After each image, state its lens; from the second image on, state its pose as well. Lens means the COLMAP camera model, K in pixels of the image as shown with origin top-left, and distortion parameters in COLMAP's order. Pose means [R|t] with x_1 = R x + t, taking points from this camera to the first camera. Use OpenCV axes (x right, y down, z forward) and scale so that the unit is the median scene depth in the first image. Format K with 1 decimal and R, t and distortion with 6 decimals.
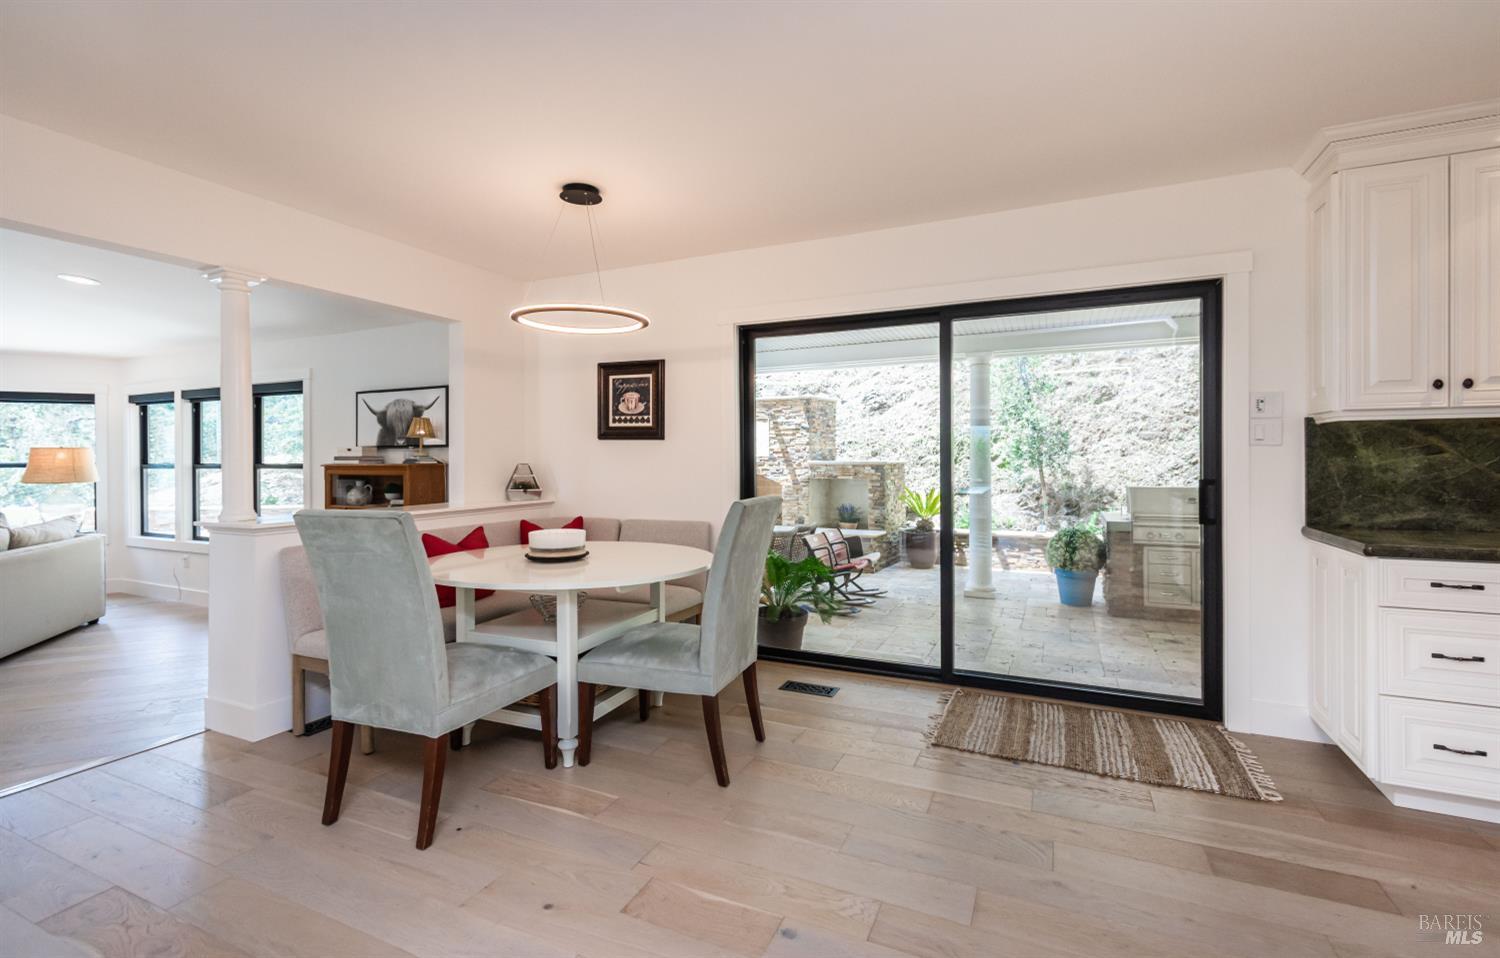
lens RADIAL K [[664.5, 0, 747.8], [0, 664.5, 454.8], [0, 0, 1]] dist [0.001912, 0.000137]
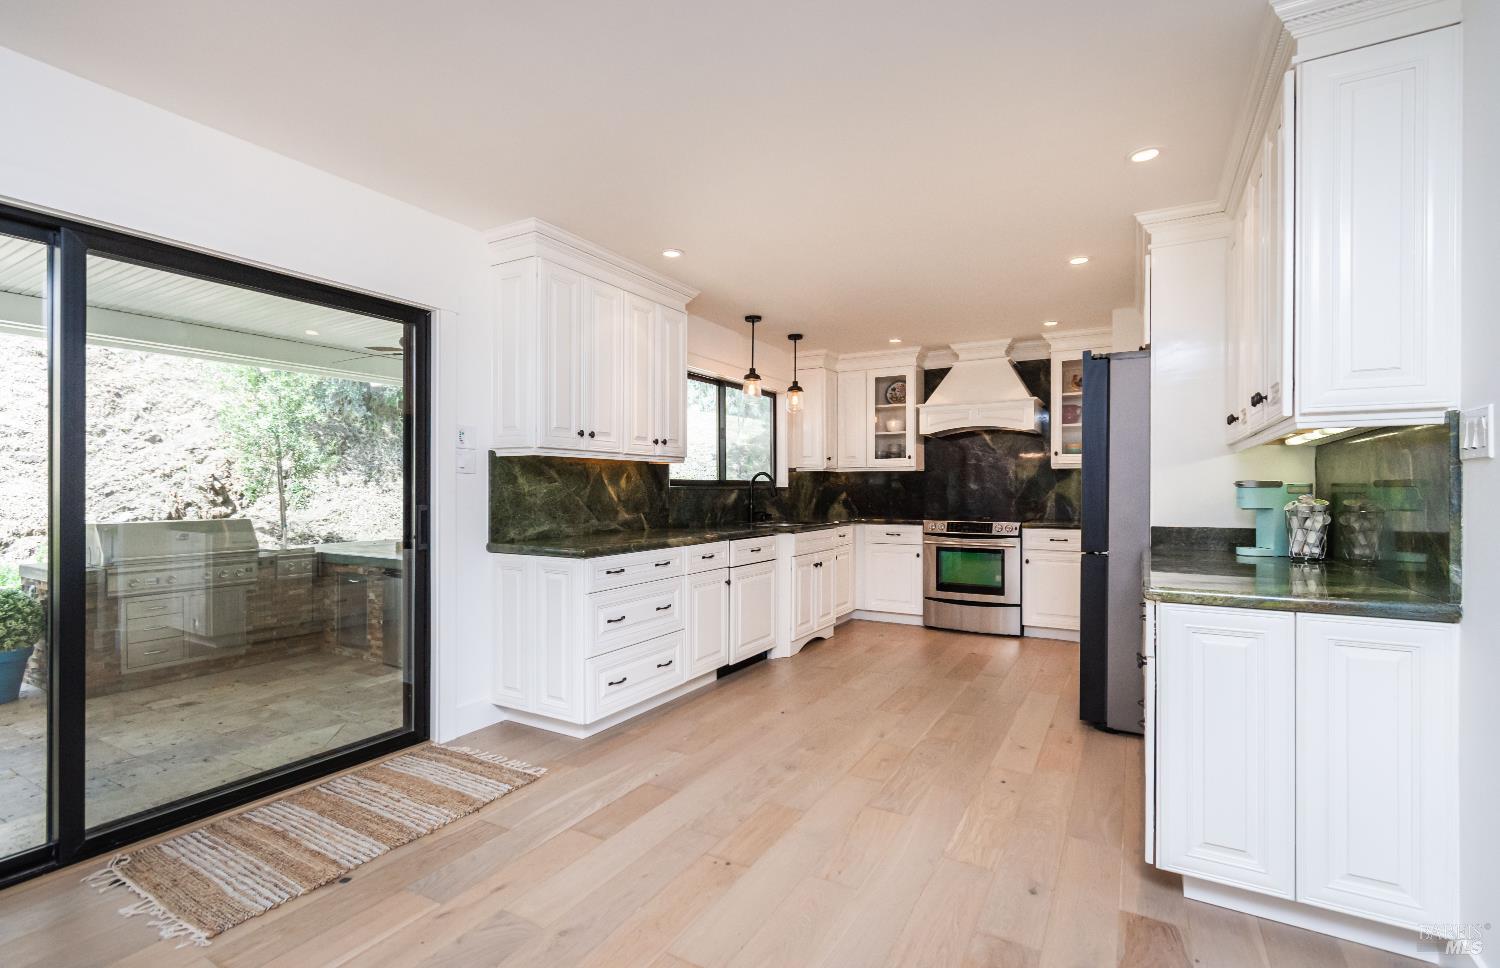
lens RADIAL K [[676.6, 0, 750.0], [0, 676.6, 484.0], [0, 0, 1]] dist [0.000682, 0.000110]
pose [[0.086288, 0.009315, 0.996227, -0.179256], [-0.005034, 0.999948, -0.008914, 0.006587], [-0.996258, -0.004246, 0.086330, 0.249984]]
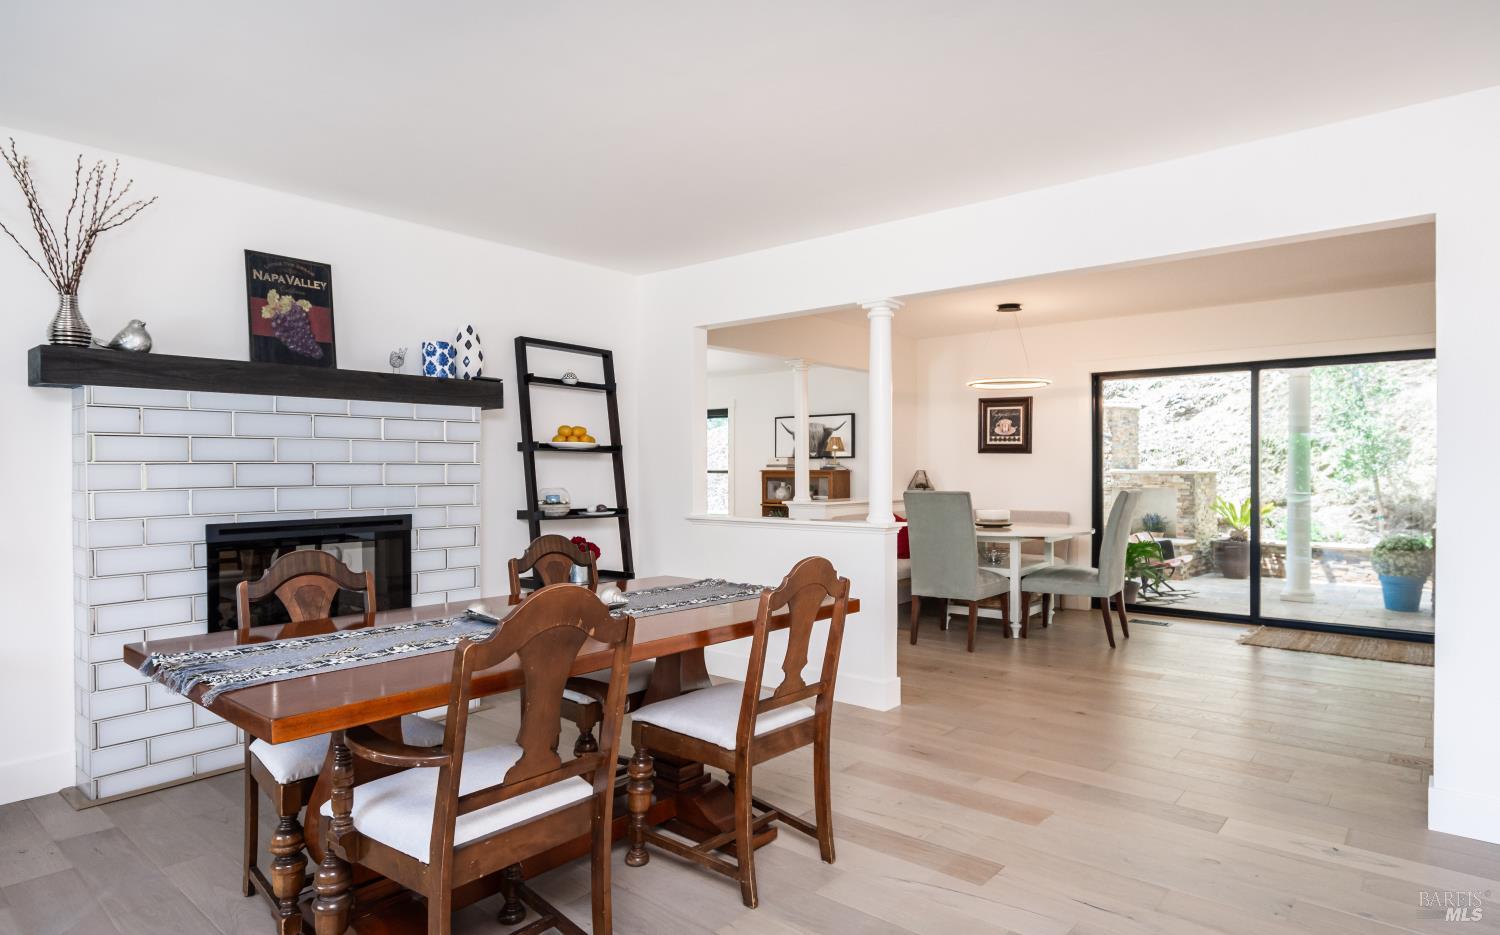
lens RADIAL K [[837.5, 0, 750.0], [0, 837.5, 467.5], [0, 0, 1]] dist [-0.008201, -0.002259]
pose [[0.963496, 0.003906, -0.267694, -0.191414], [-0.002022, 0.999971, 0.007315, -0.004221], [0.267715, -0.006507, 0.963476, -0.729209]]
